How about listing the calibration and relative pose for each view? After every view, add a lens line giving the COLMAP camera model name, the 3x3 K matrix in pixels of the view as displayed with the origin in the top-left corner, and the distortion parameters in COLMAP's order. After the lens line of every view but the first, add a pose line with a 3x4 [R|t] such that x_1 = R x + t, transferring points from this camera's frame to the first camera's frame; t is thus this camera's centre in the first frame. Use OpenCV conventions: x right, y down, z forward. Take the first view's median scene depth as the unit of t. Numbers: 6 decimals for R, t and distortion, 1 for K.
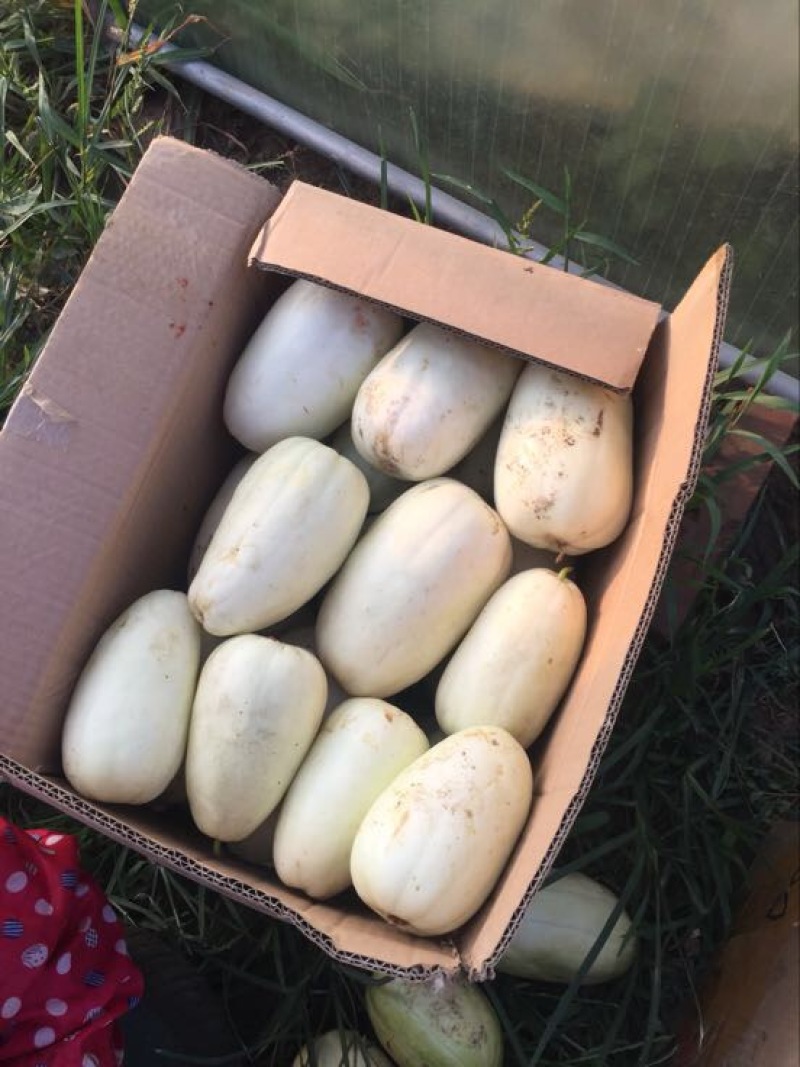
lens RADIAL K [[856.8, 0, 385.9], [0, 856.8, 535.3], [0, 0, 1]] dist [0.028097, 0.001590]
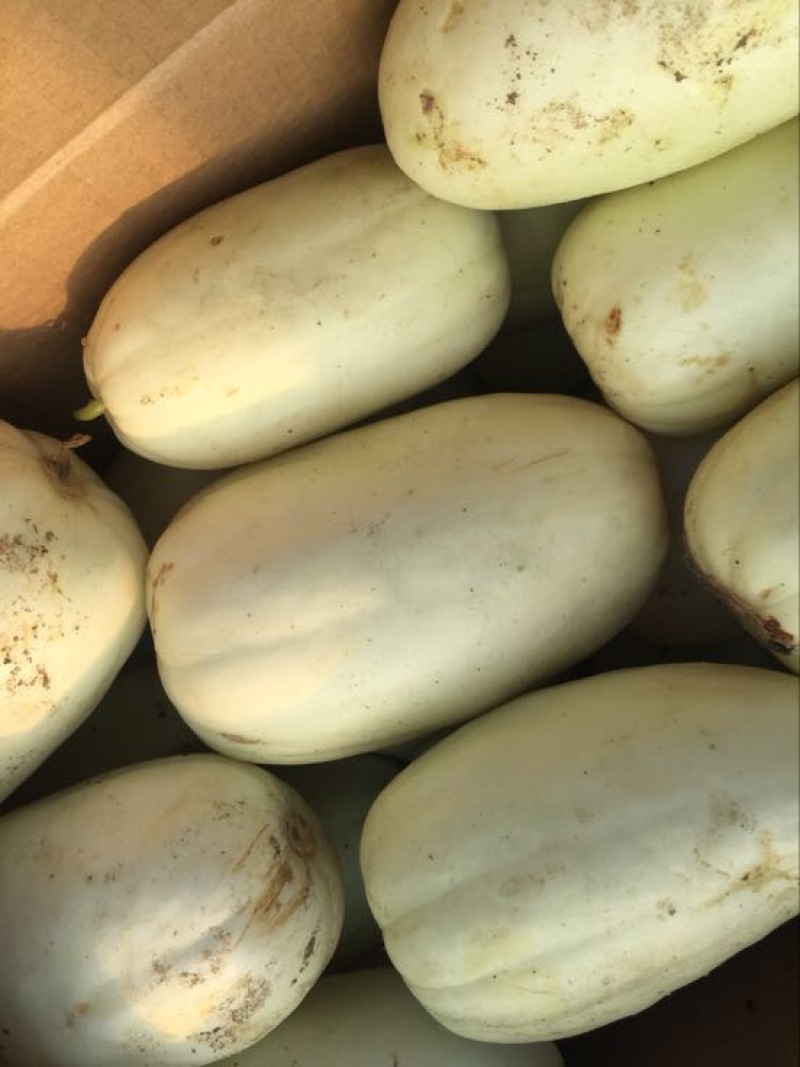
lens RADIAL K [[1347.3, 0, 339.9], [0, 1347.3, 533.6], [0, 0, 1]] dist [0.138160, 0.006518]
pose [[-0.845316, -0.521902, 0.114277, -0.012375], [0.532050, -0.841789, 0.091178, -0.004578], [0.048611, 0.137875, 0.989256, 0.338656]]
